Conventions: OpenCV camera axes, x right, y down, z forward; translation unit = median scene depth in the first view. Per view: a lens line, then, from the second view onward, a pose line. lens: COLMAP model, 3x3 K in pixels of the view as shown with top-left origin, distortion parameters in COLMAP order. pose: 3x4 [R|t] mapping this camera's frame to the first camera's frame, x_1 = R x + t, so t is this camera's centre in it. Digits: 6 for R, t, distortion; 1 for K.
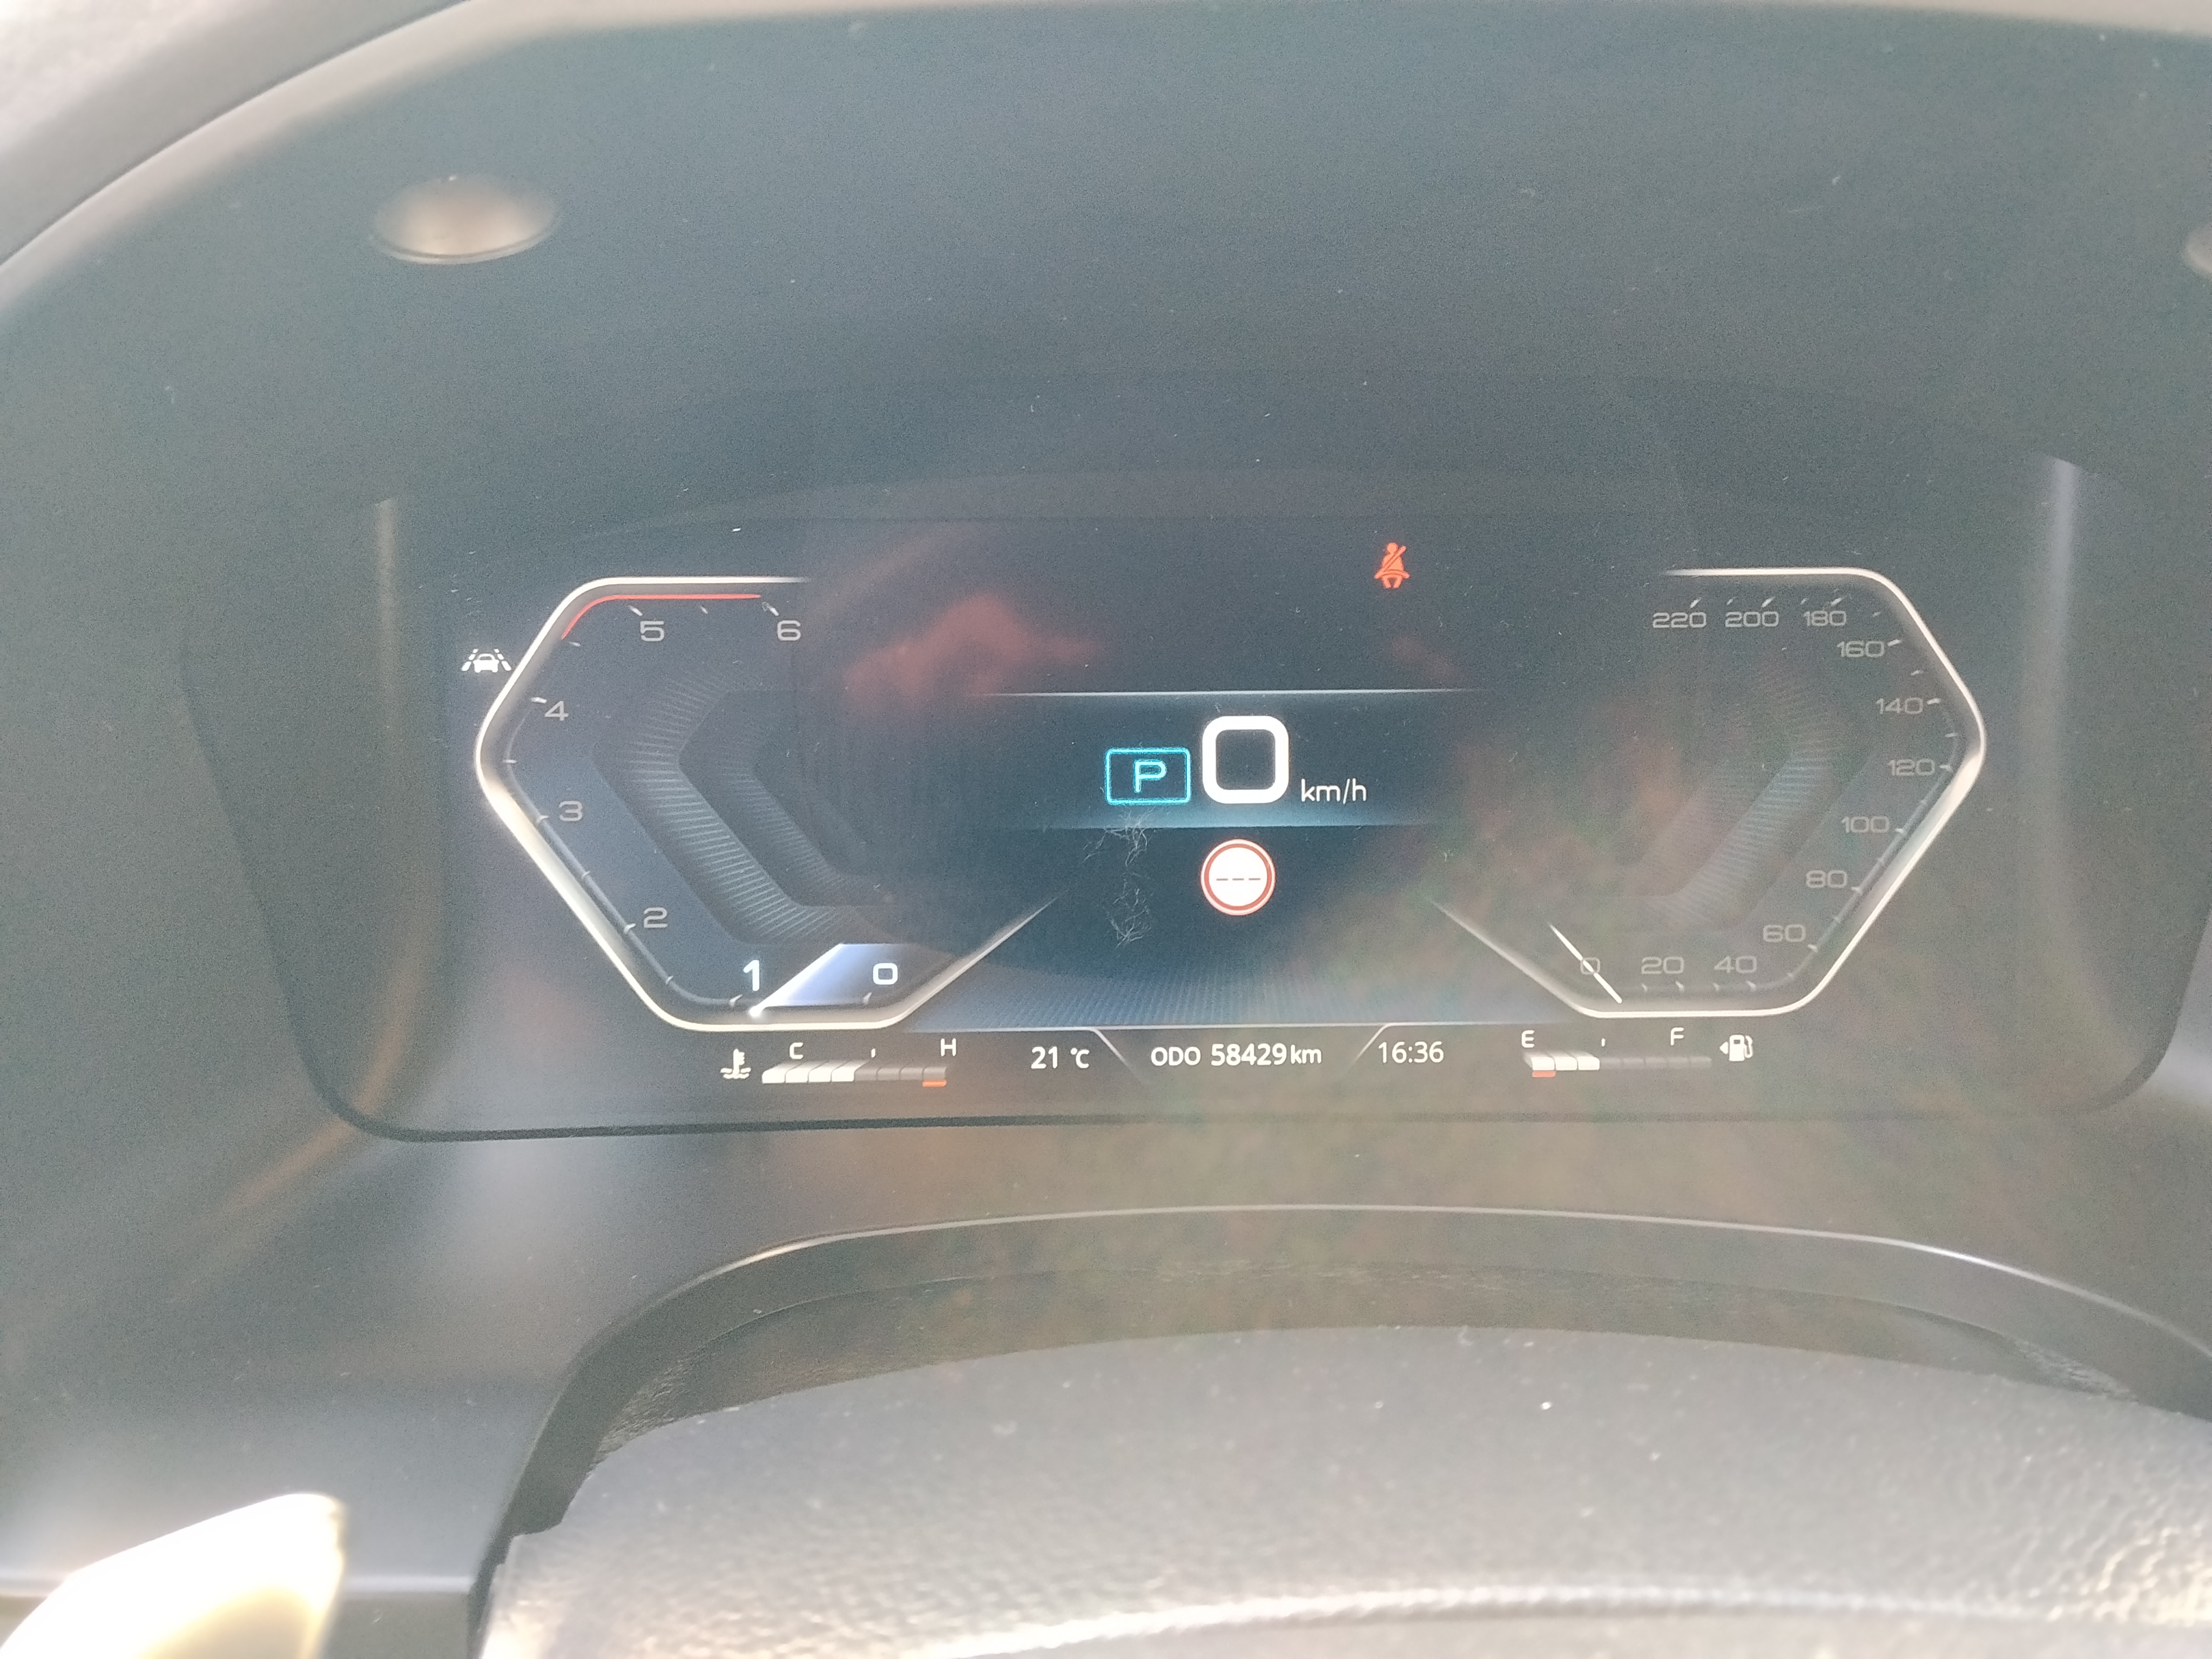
lens RADIAL K [[1870.2, 0, 1123.2], [0, 1870.2, 836.3], [0, 0, 1]] dist [0.079318, -0.160864]
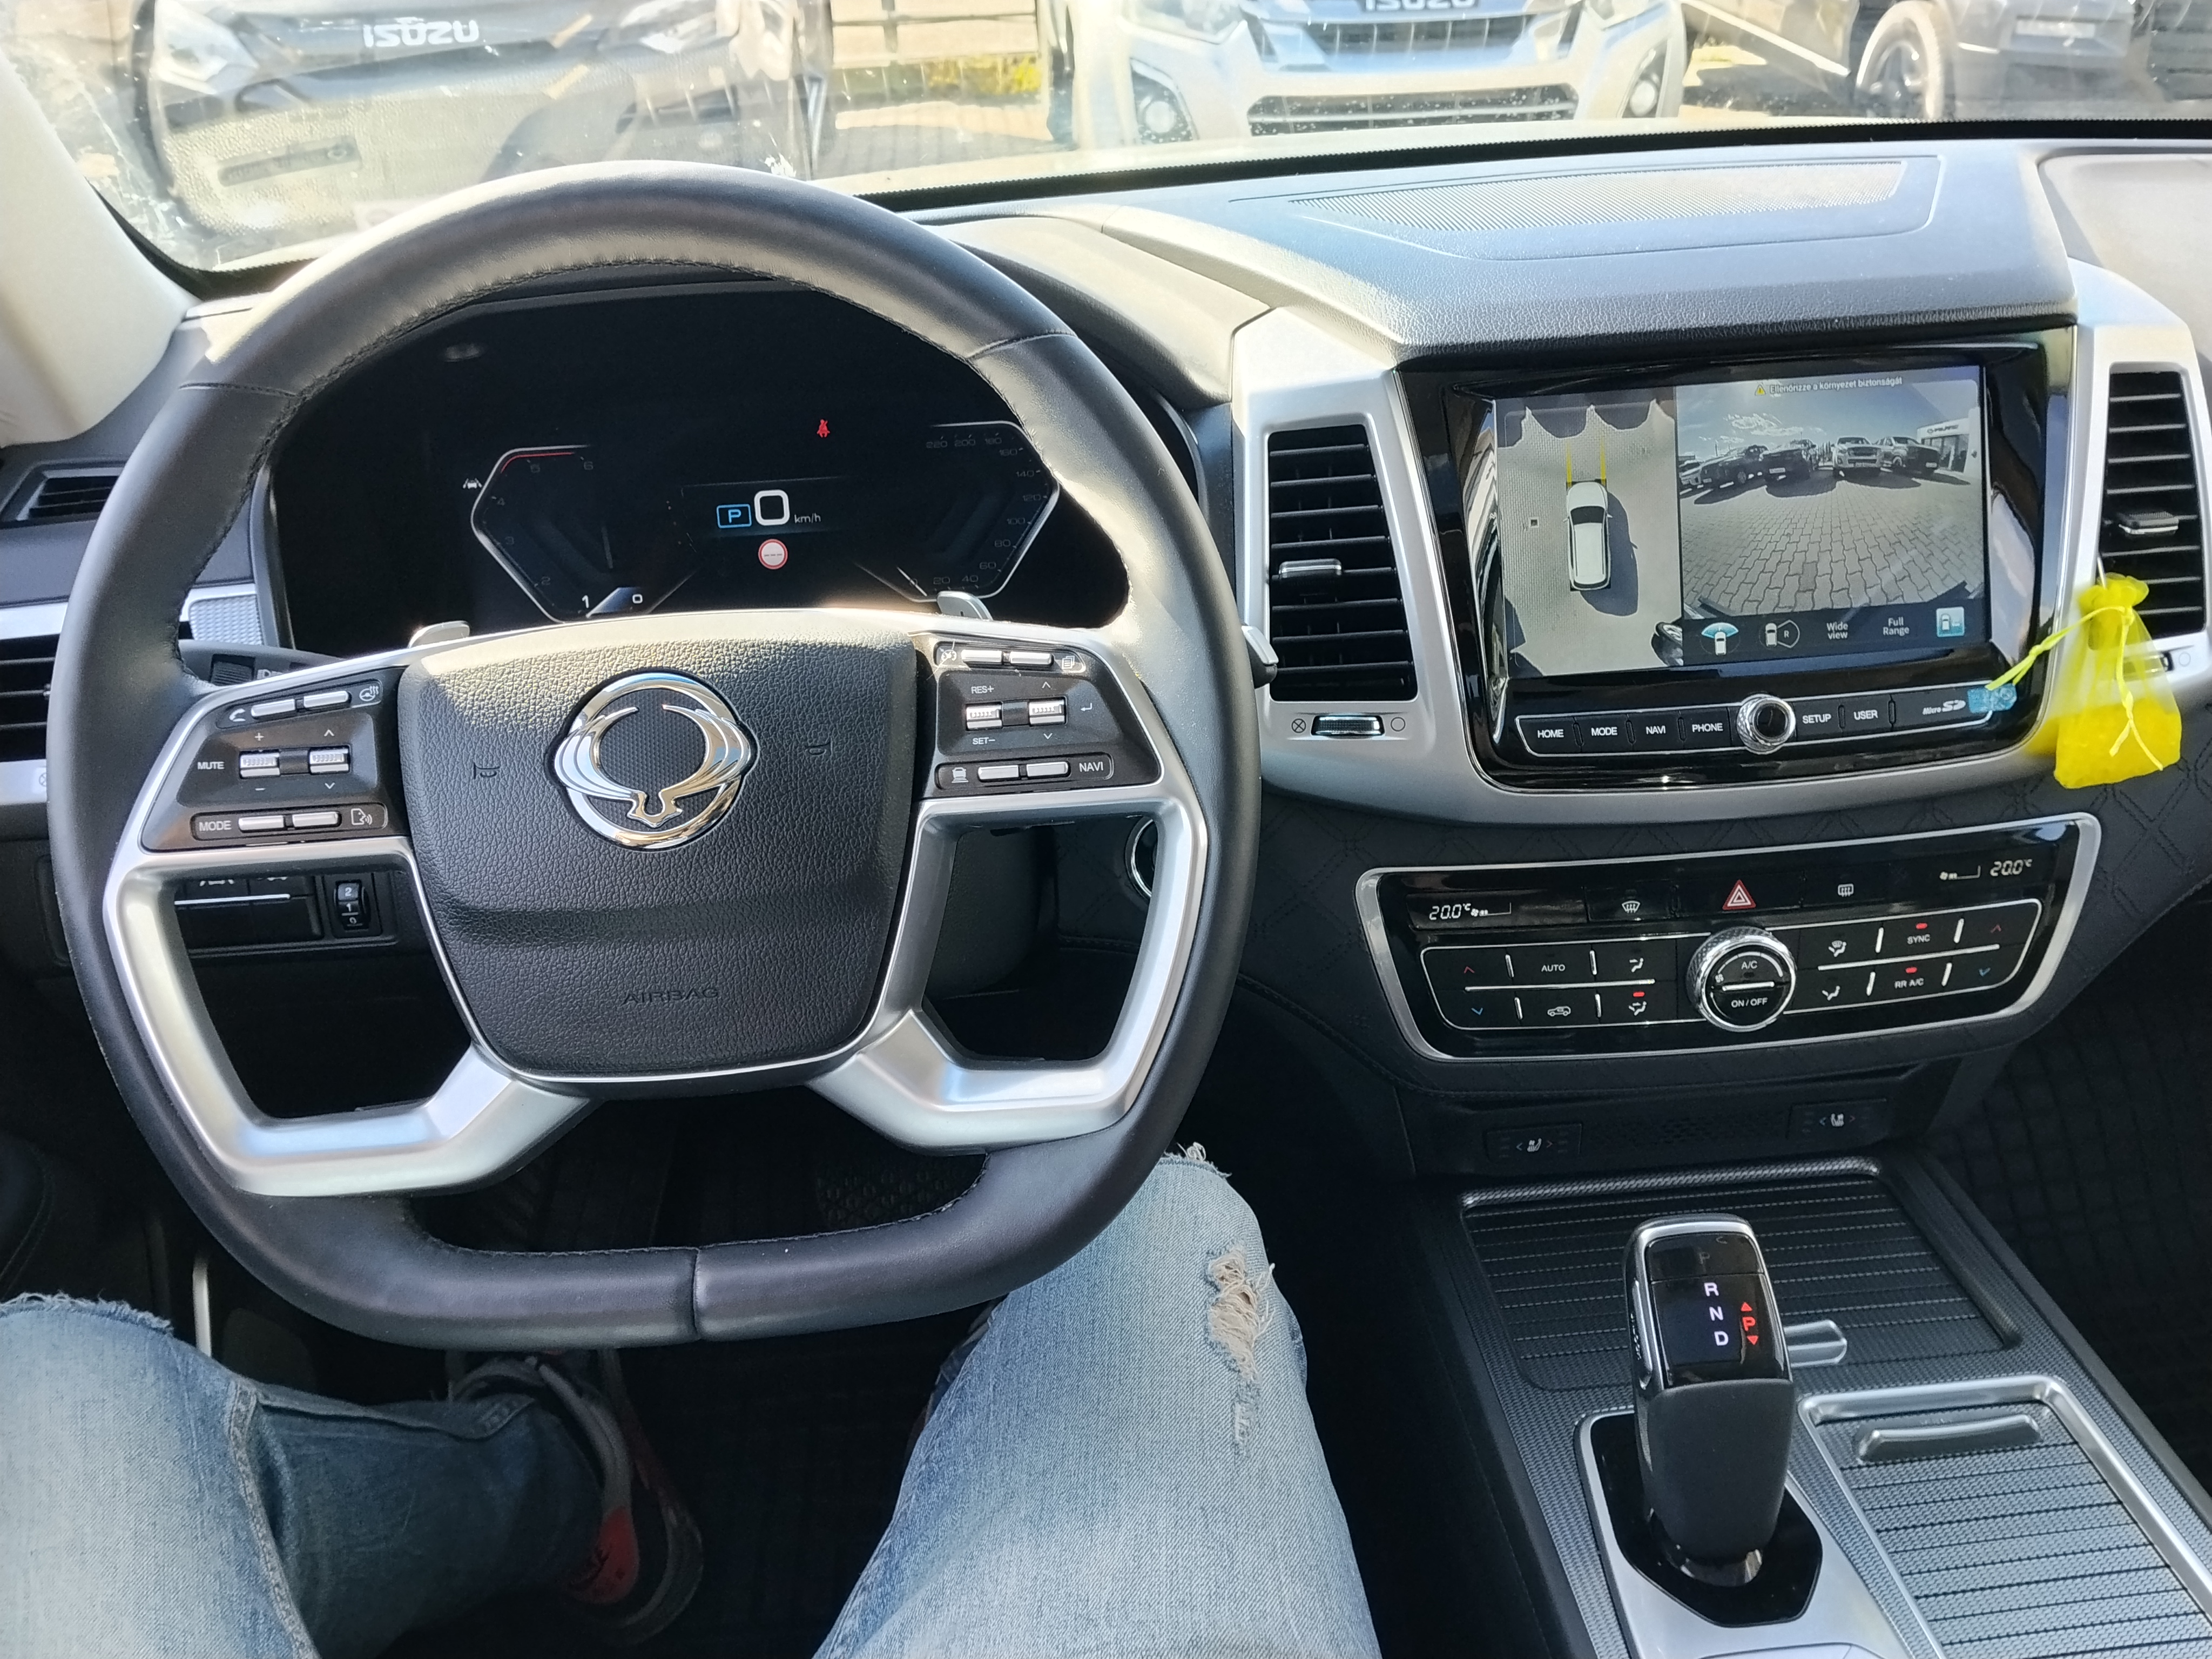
lens RADIAL K [[1870.2, 0, 1123.2], [0, 1870.2, 836.3], [0, 0, 1]] dist [0.079318, -0.160864]
pose [[0.998324, -0.057147, 0.009144, 0.497836], [0.056355, 0.995871, 0.071175, 0.252389], [-0.013173, -0.070541, 0.997422, -1.612460]]
